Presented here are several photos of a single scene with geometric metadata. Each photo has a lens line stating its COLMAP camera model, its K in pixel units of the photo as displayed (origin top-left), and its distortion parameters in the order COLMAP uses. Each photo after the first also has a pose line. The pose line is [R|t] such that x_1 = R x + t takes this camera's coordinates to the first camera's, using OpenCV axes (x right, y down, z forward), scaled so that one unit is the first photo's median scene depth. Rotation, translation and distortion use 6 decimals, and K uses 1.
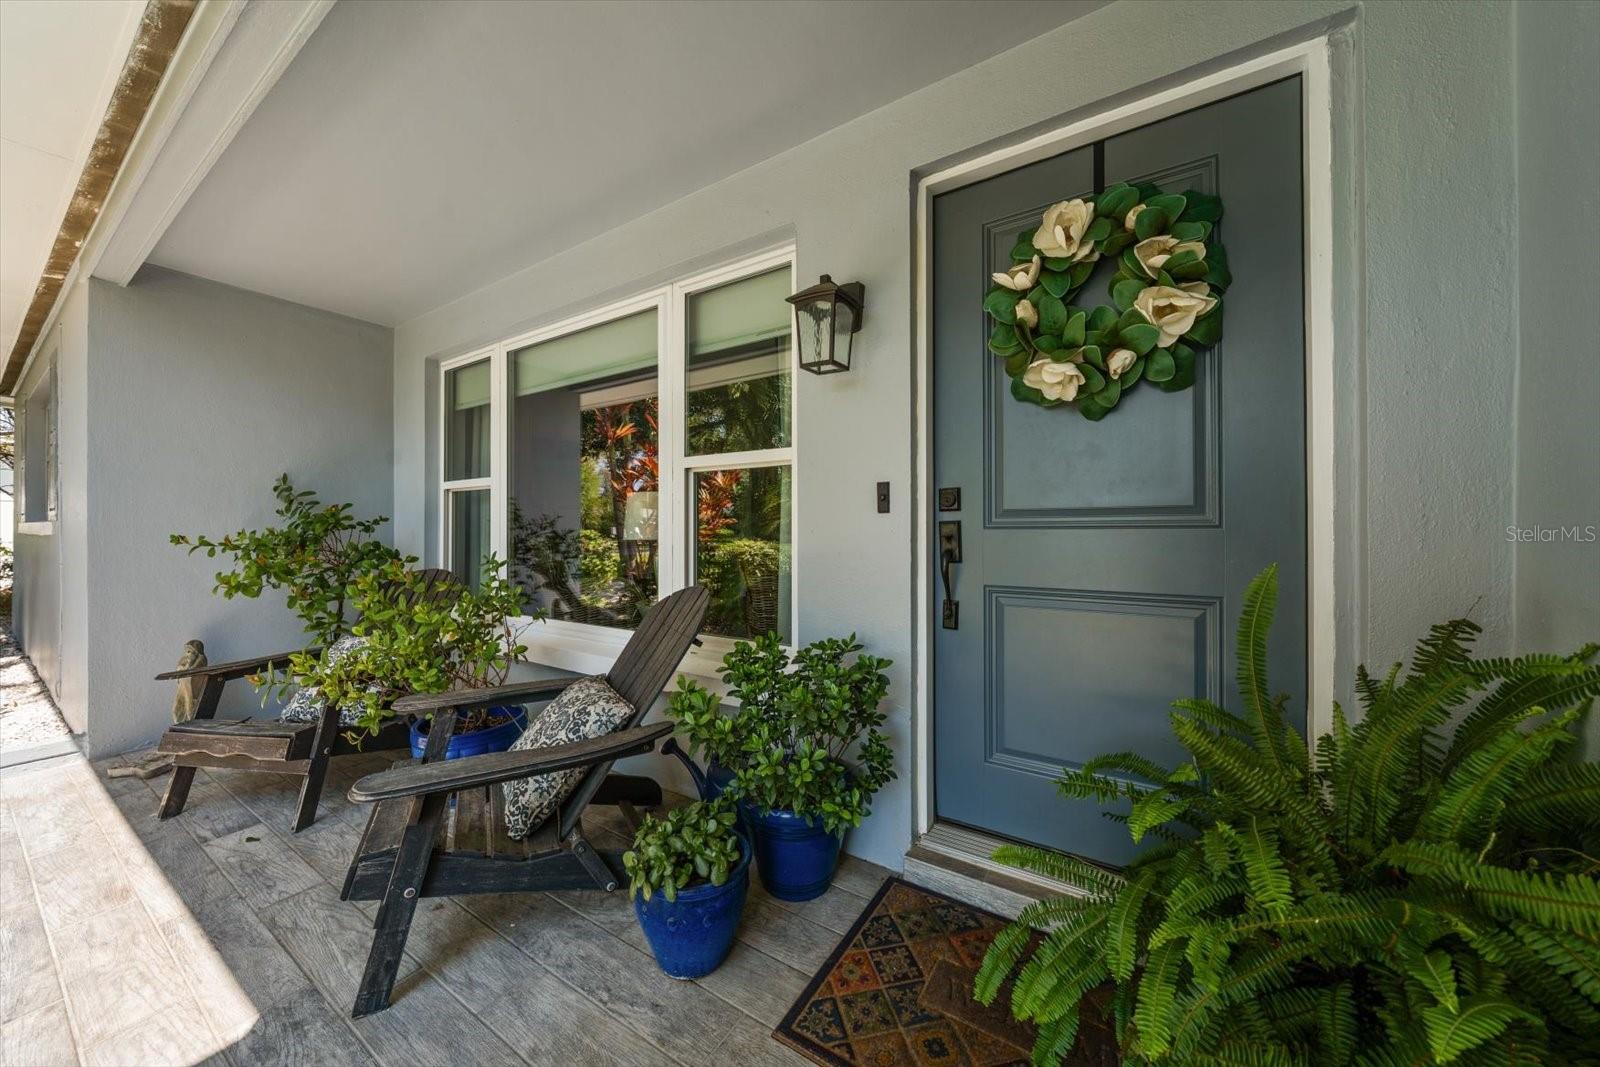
lens RADIAL K [[554.5, 0, 800.2], [0, 554.5, 526.6], [0, 0, 1]] dist [-0.002721, -0.000070]
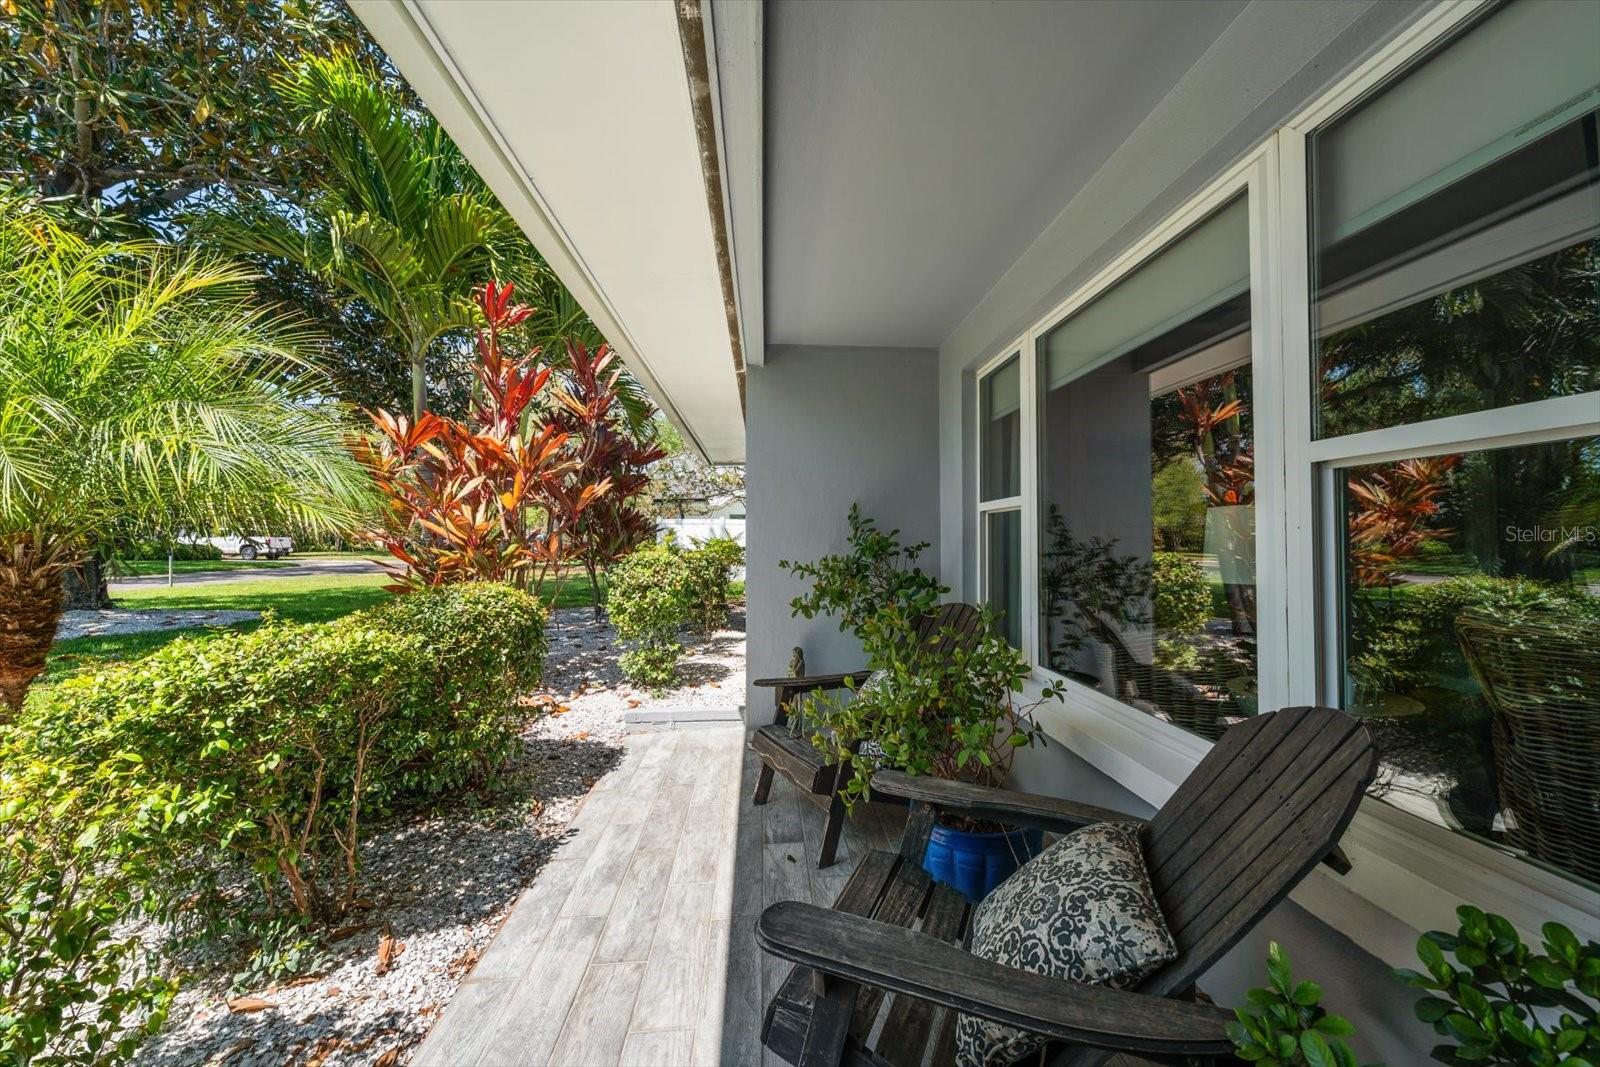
lens RADIAL K [[610.0, 0, 798.6], [0, 610.0, 526.9], [0, 0, 1]] dist [-0.002587, -0.000200]
pose [[0.589927, -0.017034, -0.807277, -0.034227], [0.003553, 0.999823, -0.018501, -0.041041], [0.807449, 0.008046, 0.589883, 0.301119]]
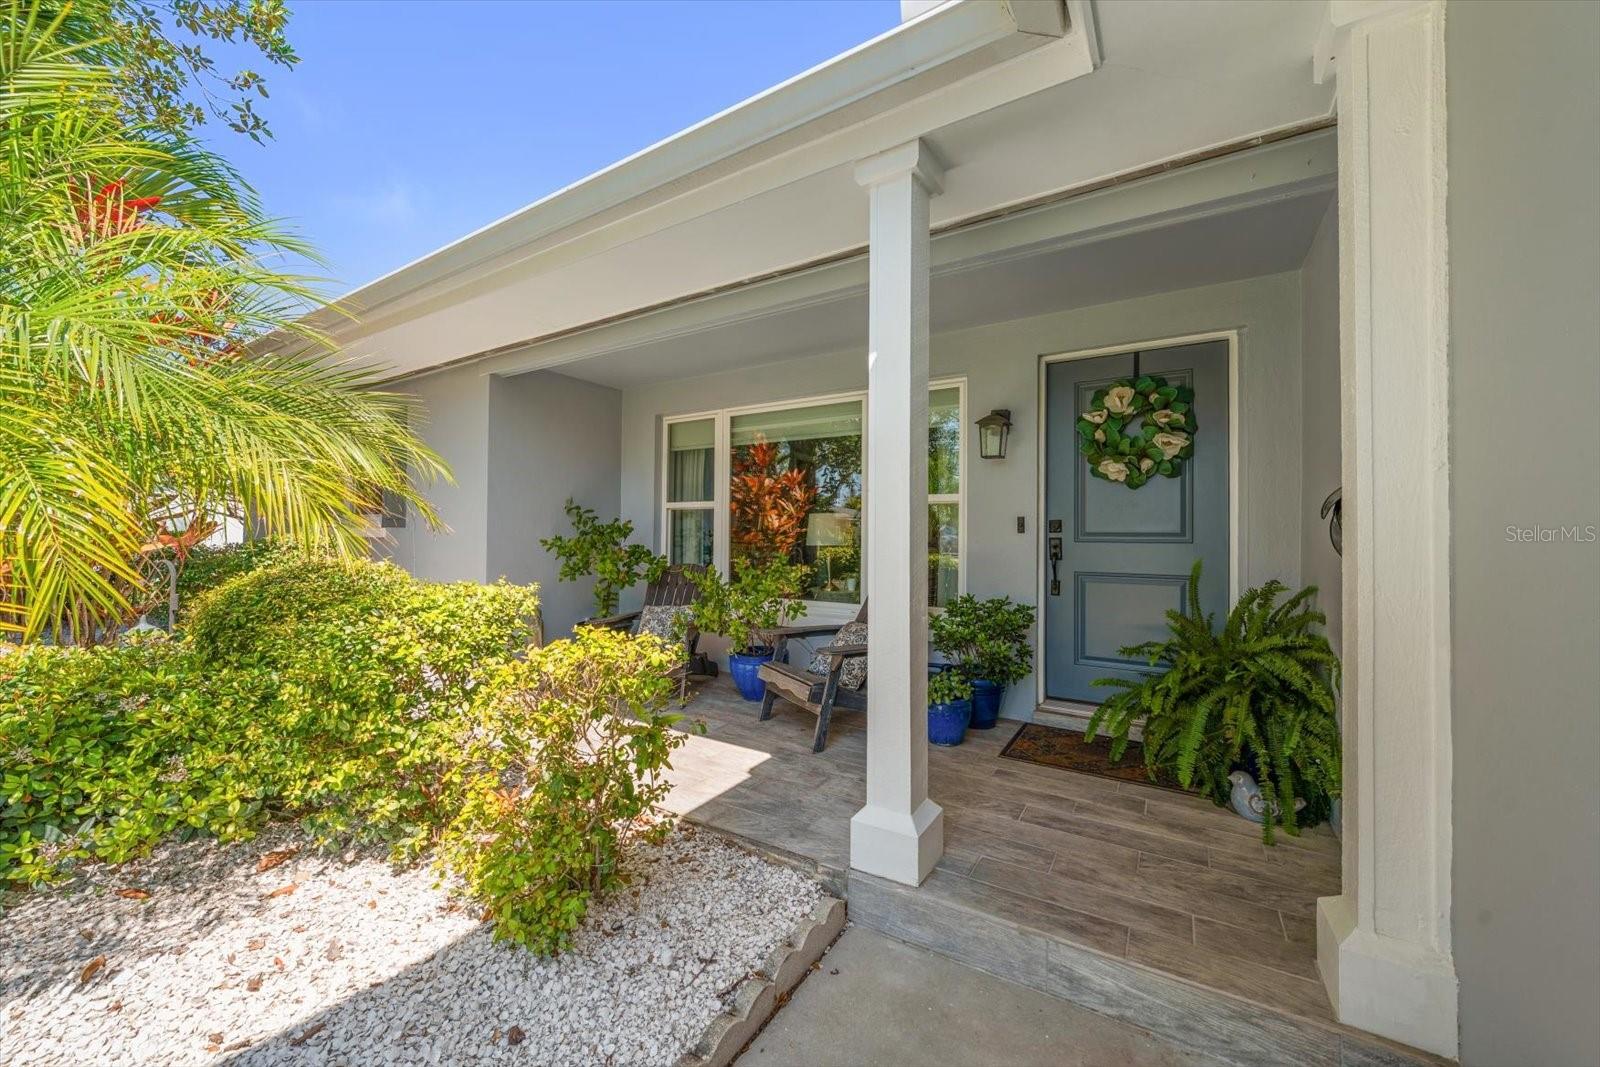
lens RADIAL K [[610.0, 0, 798.6], [0, 610.0, 526.9], [0, 0, 1]] dist [-0.002587, -0.000200]
pose [[0.999963, 0.008592, 0.000360, -0.515400], [-0.008590, 0.999949, -0.005313, -0.023955], [-0.000406, 0.005309, 0.999986, -0.912992]]
